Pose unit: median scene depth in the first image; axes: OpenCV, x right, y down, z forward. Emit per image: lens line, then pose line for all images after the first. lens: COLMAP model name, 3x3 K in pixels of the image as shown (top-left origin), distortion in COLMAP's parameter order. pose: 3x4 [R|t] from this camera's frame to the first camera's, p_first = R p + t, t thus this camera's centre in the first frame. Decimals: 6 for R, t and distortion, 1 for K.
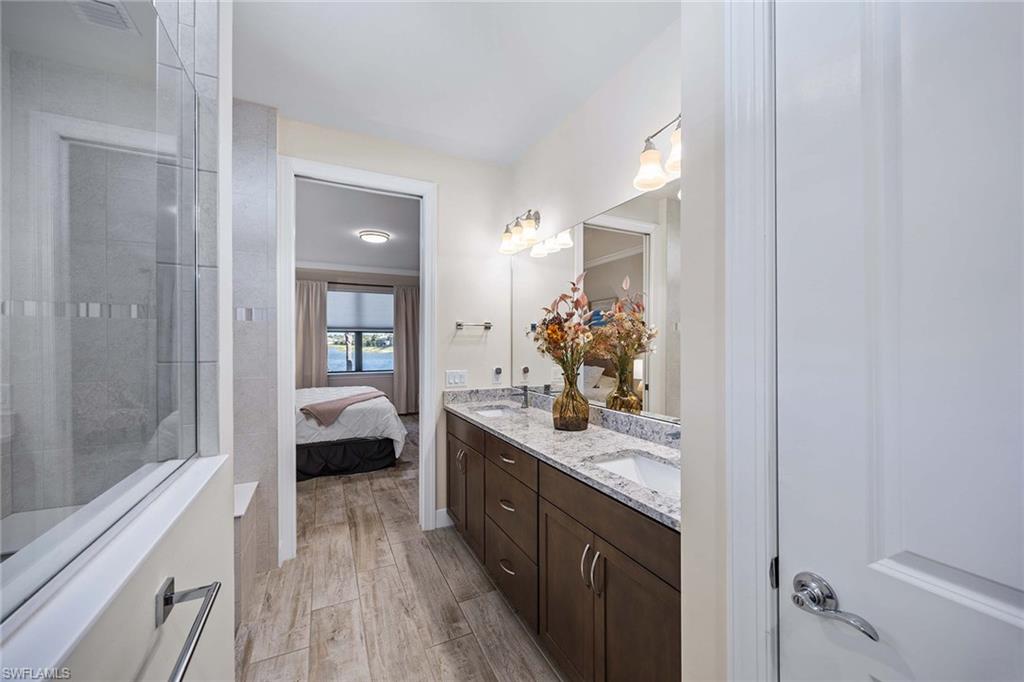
lens RADIAL K [[388.0, 0, 510.3], [0, 388.0, 340.0], [0, 0, 1]] dist [-0.003028, -0.000395]
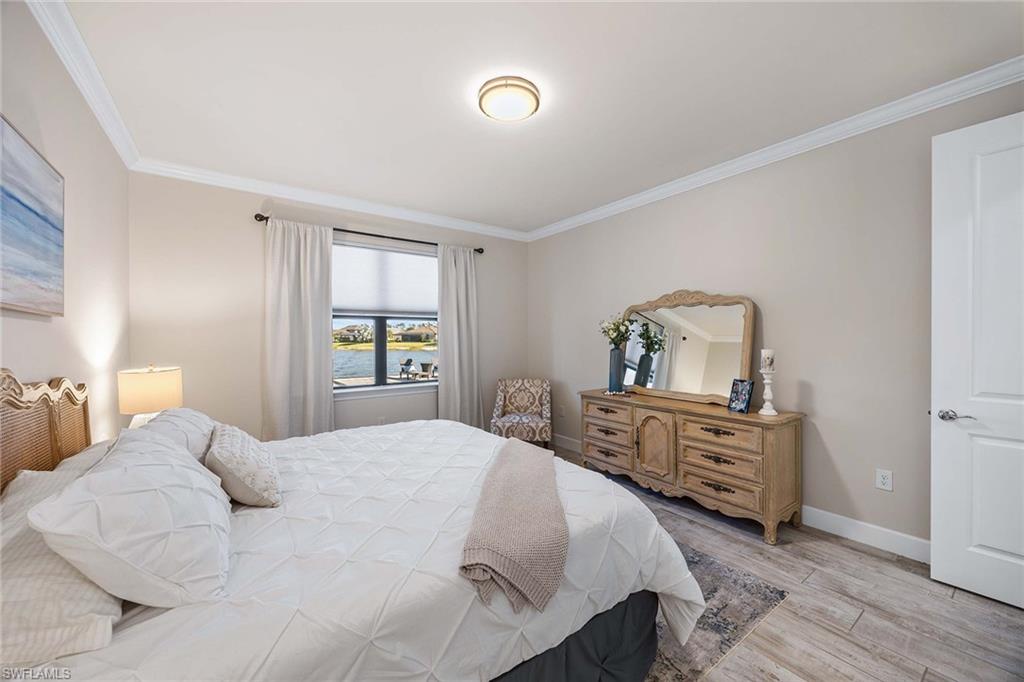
lens RADIAL K [[388.0, 0, 510.3], [0, 388.0, 340.0], [0, 0, 1]] dist [-0.003028, -0.000395]
pose [[0.986676, -0.003541, 0.162656, -0.307015], [0.001196, 0.999894, 0.014513, 0.004024], [-0.162691, -0.014125, 0.986576, 0.398784]]
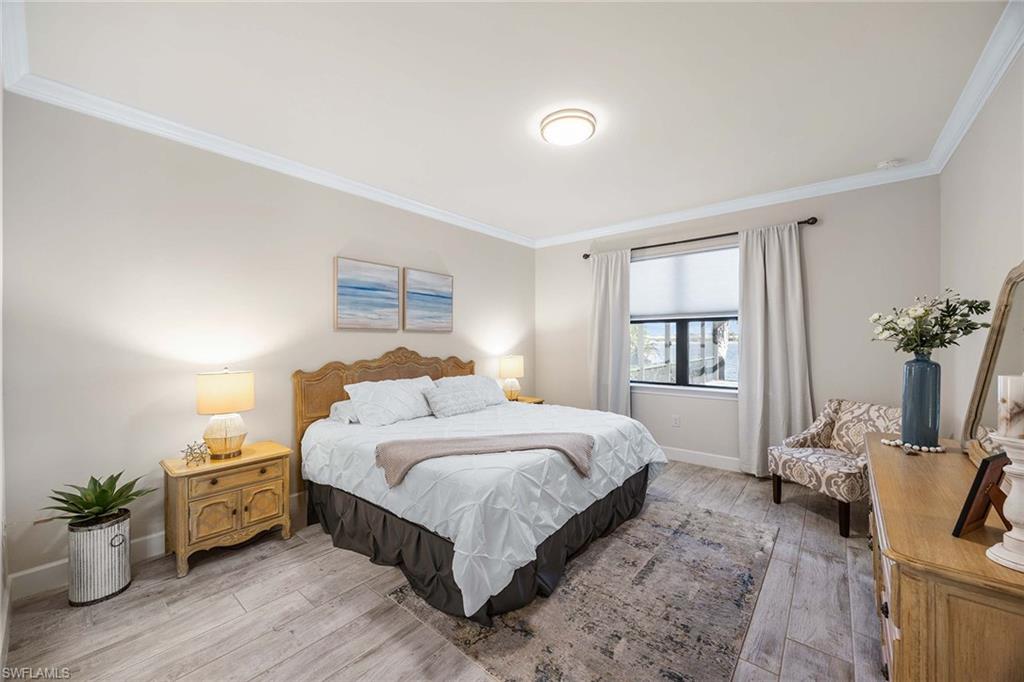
lens RADIAL K [[388.0, 0, 510.3], [0, 388.0, 340.0], [0, 0, 1]] dist [-0.003028, -0.000395]
pose [[0.410049, -0.002395, -0.912060, 0.064304], [0.012894, 0.999912, 0.003172, 0.004230], [0.911972, -0.013060, 0.410044, 0.523985]]
